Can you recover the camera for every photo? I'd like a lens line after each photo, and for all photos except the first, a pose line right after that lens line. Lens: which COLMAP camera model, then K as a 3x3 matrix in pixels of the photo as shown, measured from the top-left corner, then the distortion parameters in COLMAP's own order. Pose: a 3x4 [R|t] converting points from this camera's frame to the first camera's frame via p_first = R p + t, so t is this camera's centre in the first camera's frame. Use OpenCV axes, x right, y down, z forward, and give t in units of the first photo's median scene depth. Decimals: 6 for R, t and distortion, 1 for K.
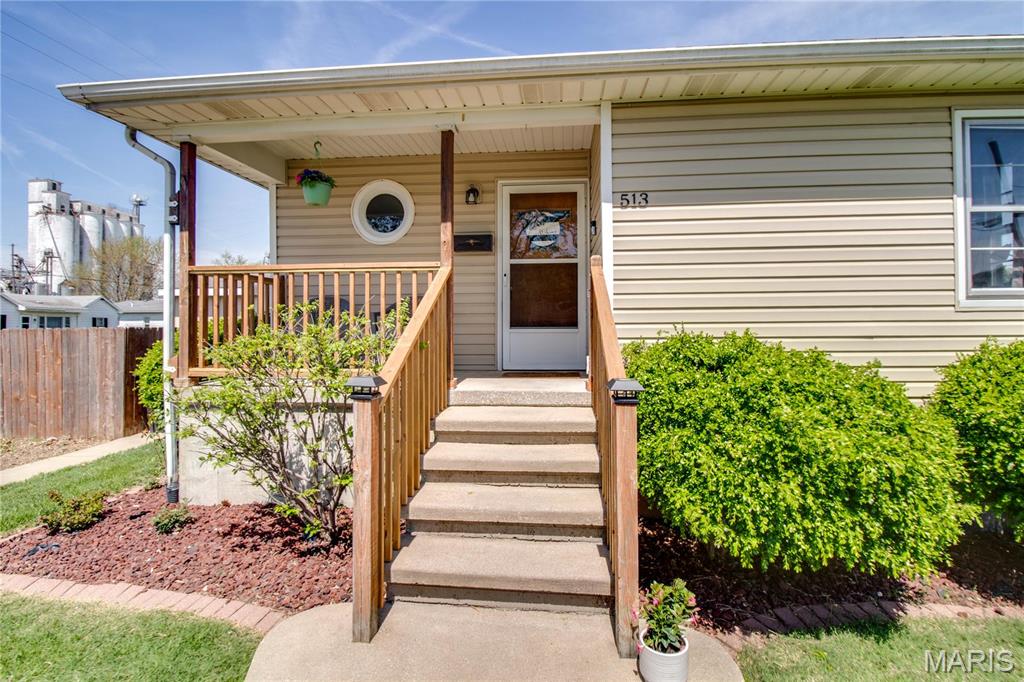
lens RADIAL K [[511.7, 0, 521.8], [0, 511.7, 323.9], [0, 0, 1]] dist [-0.005850, -0.005809]
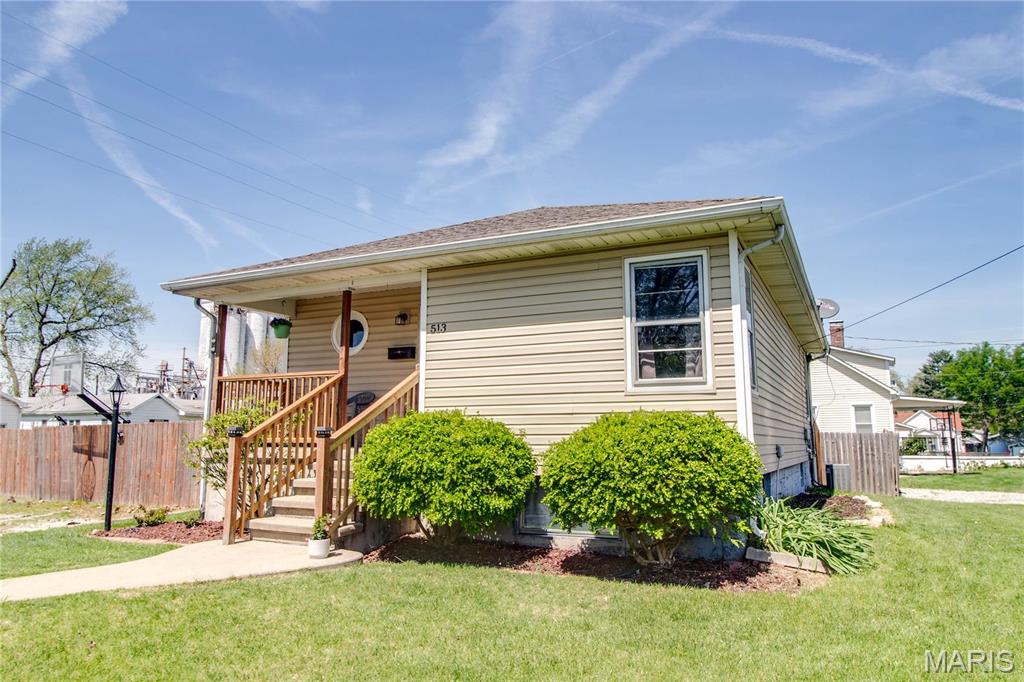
lens RADIAL K [[716.8, 0, 518.0], [0, 716.8, 331.5], [0, 0, 1]] dist [0.004476, 0.002124]
pose [[0.937040, -0.047696, -0.345949, 0.878566], [-0.001950, 0.989899, -0.141759, 0.057984], [0.349216, 0.133509, 0.927483, -0.697852]]
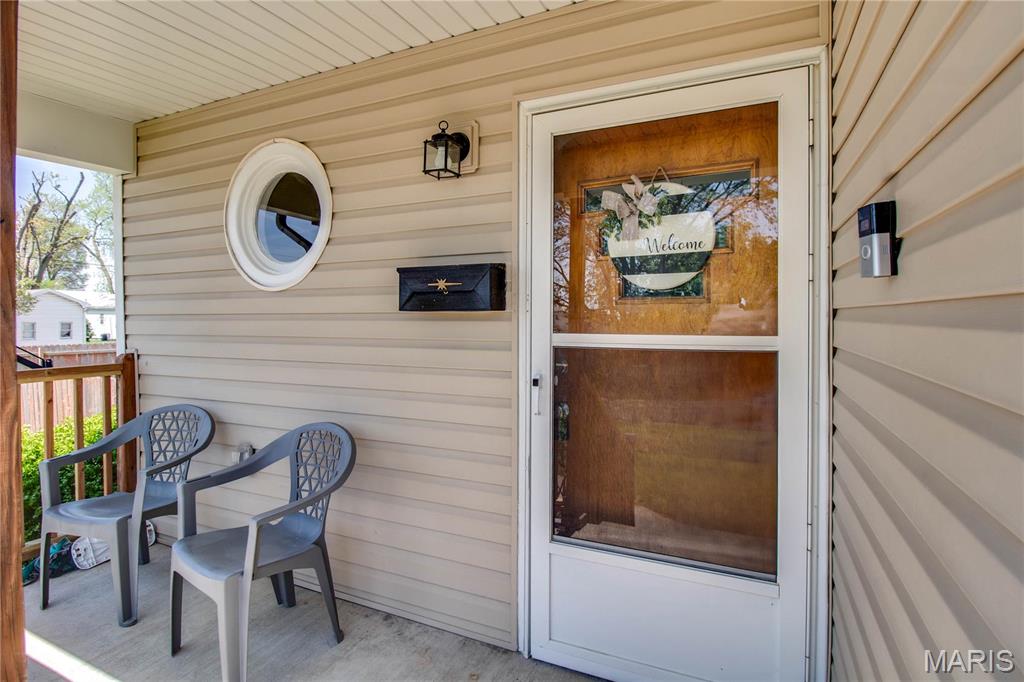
lens RADIAL K [[511.7, 0, 521.6], [0, 511.7, 325.6], [0, 0, 1]] dist [-0.005850, -0.005809]
pose [[0.942332, 0.008265, -0.334578, 0.070346], [0.000611, 0.999651, 0.026412, -0.142585], [0.334679, -0.025093, 0.941998, 0.687184]]
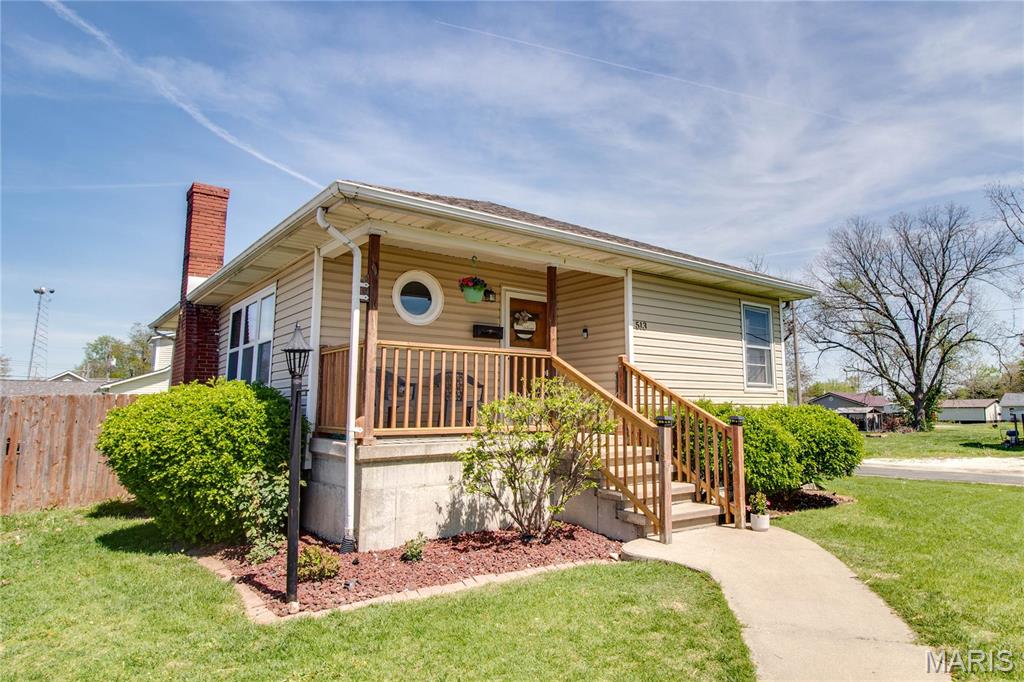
lens RADIAL K [[621.7, 0, 568.2], [0, 621.7, 330.9], [0, 0, 1]] dist [-0.007391, -0.000582]
pose [[0.710562, 0.090929, 0.697735, -1.053425], [-0.007294, 0.992514, -0.121917, 0.027836], [-0.703597, 0.081540, 0.705906, -0.244310]]
